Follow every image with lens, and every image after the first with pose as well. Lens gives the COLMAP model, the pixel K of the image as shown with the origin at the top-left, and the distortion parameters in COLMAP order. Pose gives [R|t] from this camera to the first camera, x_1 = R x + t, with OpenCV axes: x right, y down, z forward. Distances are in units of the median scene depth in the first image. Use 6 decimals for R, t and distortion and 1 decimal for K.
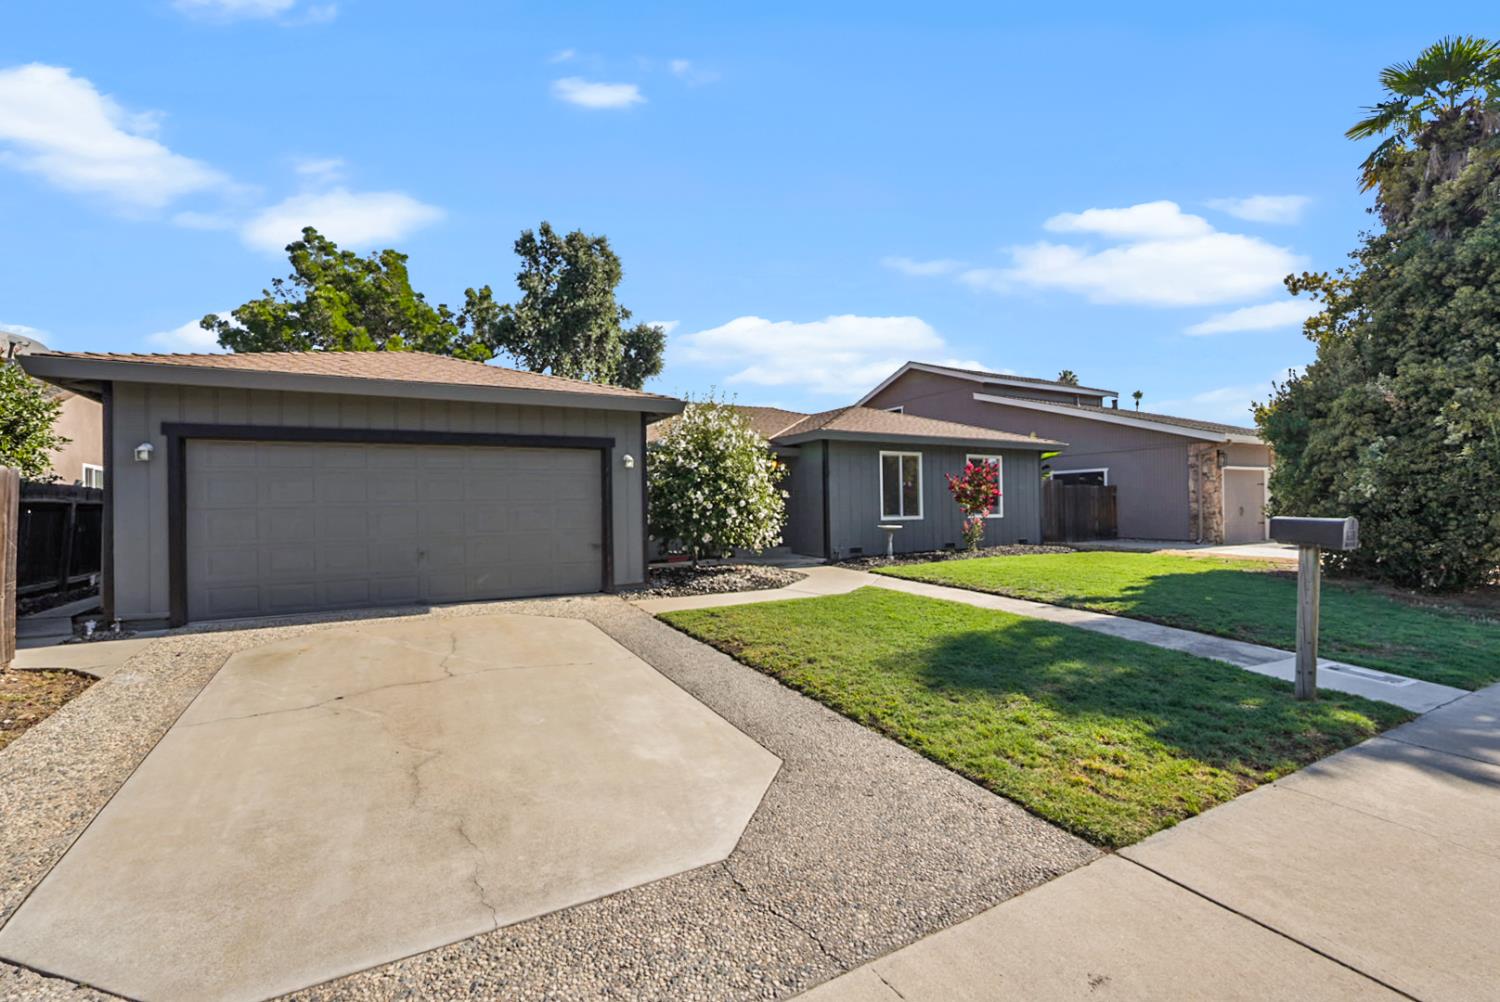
lens RADIAL K [[657.3, 0, 748.8], [0, 657.3, 505.8], [0, 0, 1]] dist [-0.013096, 0.007397]
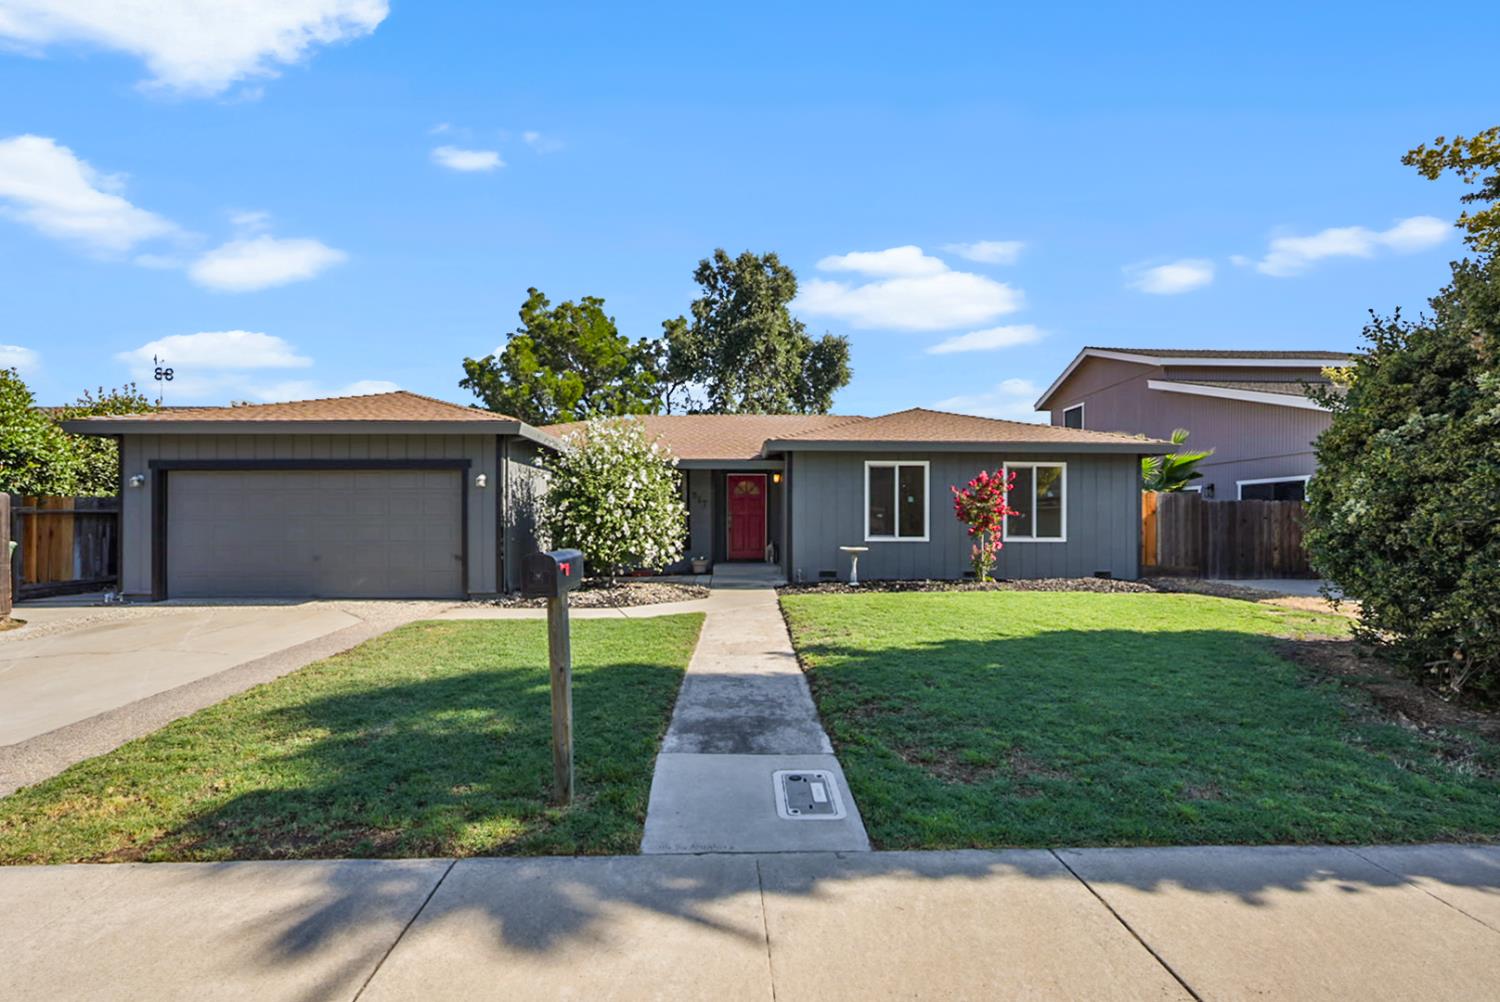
lens RADIAL K [[664.9, 0, 749.2], [0, 664.9, 529.9], [0, 0, 1]] dist [-0.023132, 0.008469]
pose [[0.891126, 0.019728, -0.453327, 0.447641], [-0.012187, 0.999735, 0.019549, -0.007992], [0.453592, -0.011896, 0.891130, 0.144130]]
